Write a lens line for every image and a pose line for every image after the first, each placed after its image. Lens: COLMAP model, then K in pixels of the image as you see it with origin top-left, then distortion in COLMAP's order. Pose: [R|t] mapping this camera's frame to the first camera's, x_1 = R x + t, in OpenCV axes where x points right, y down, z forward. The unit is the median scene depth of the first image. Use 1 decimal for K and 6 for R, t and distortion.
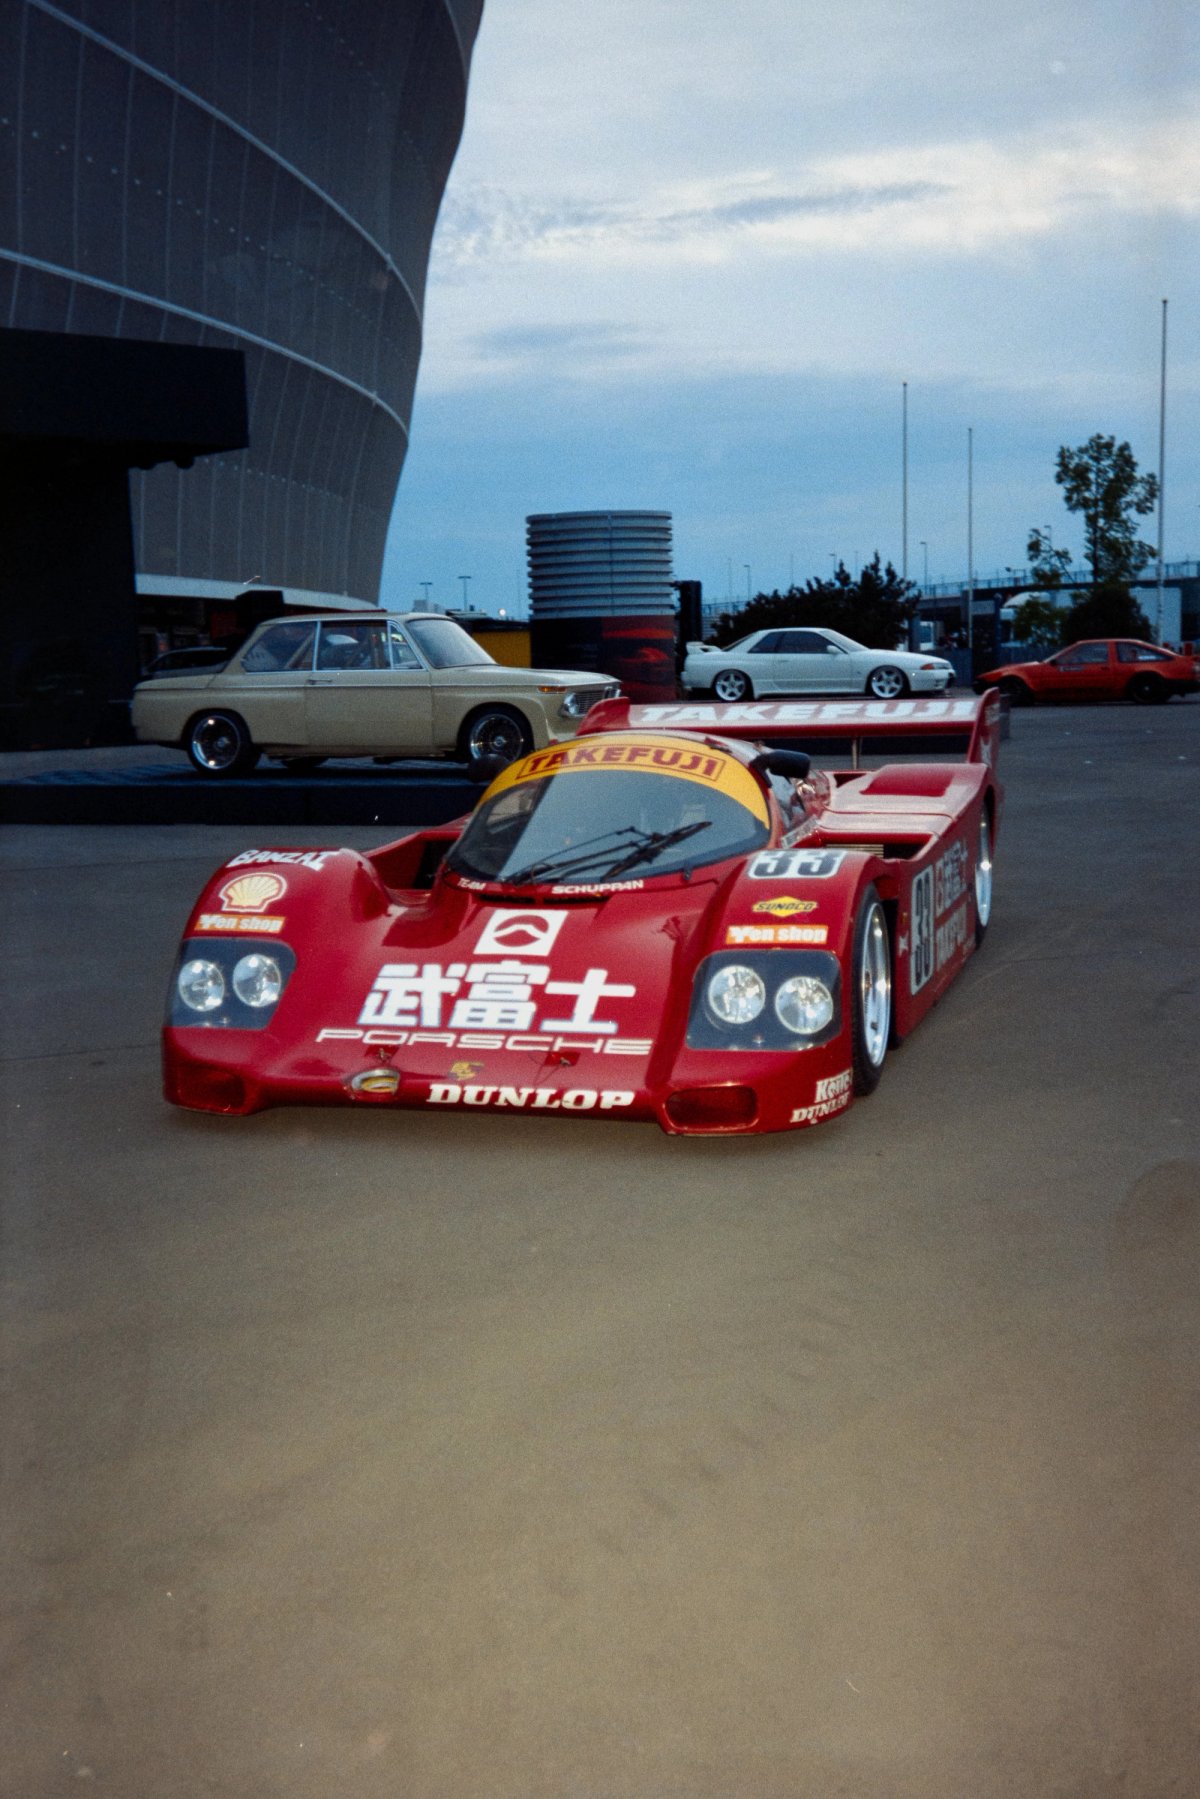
lens RADIAL K [[1834.0, 0, 600.0], [0, 1834.0, 899.5], [0, 0, 1]] dist [0.018725, 0.002789]
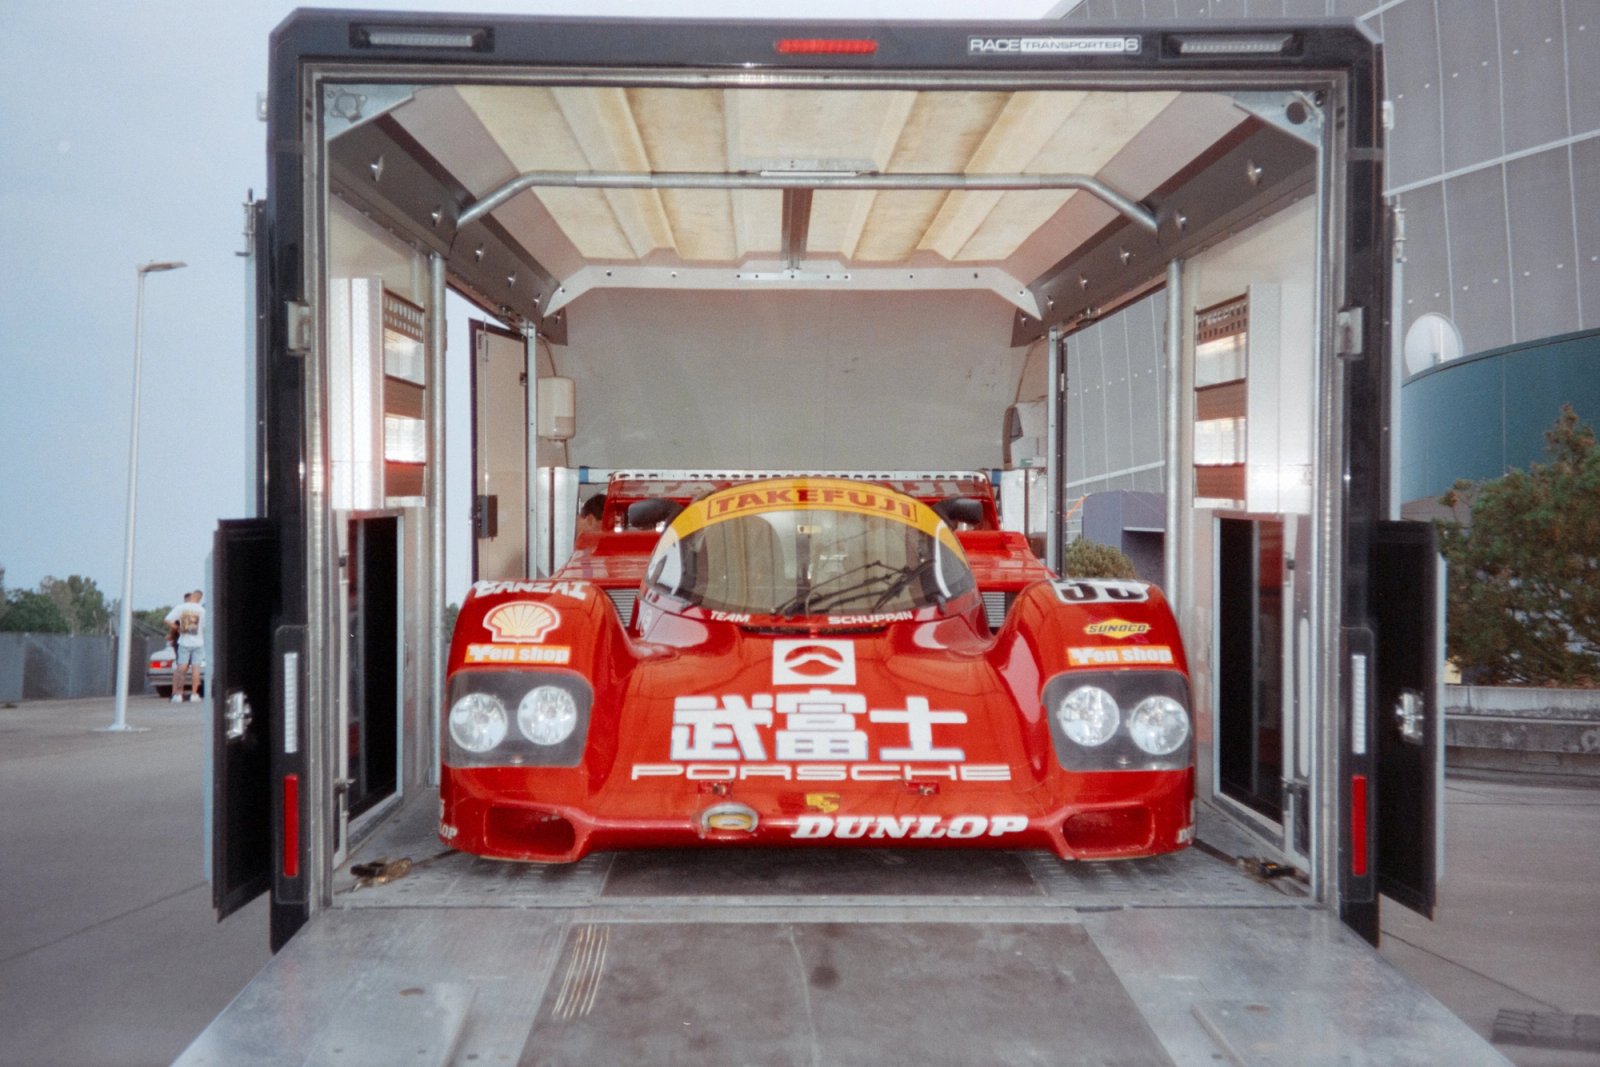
lens RADIAL K [[1631.1, 0, 800.0], [0, 1631.1, 533.5], [0, 0, 1]] dist [0.018725, 0.002789]
pose [[0.958607, 0.017144, 0.284216, -0.308051], [0.012021, 0.994859, -0.100553, 0.038445], [-0.284479, 0.099808, 0.953473, 0.189217]]
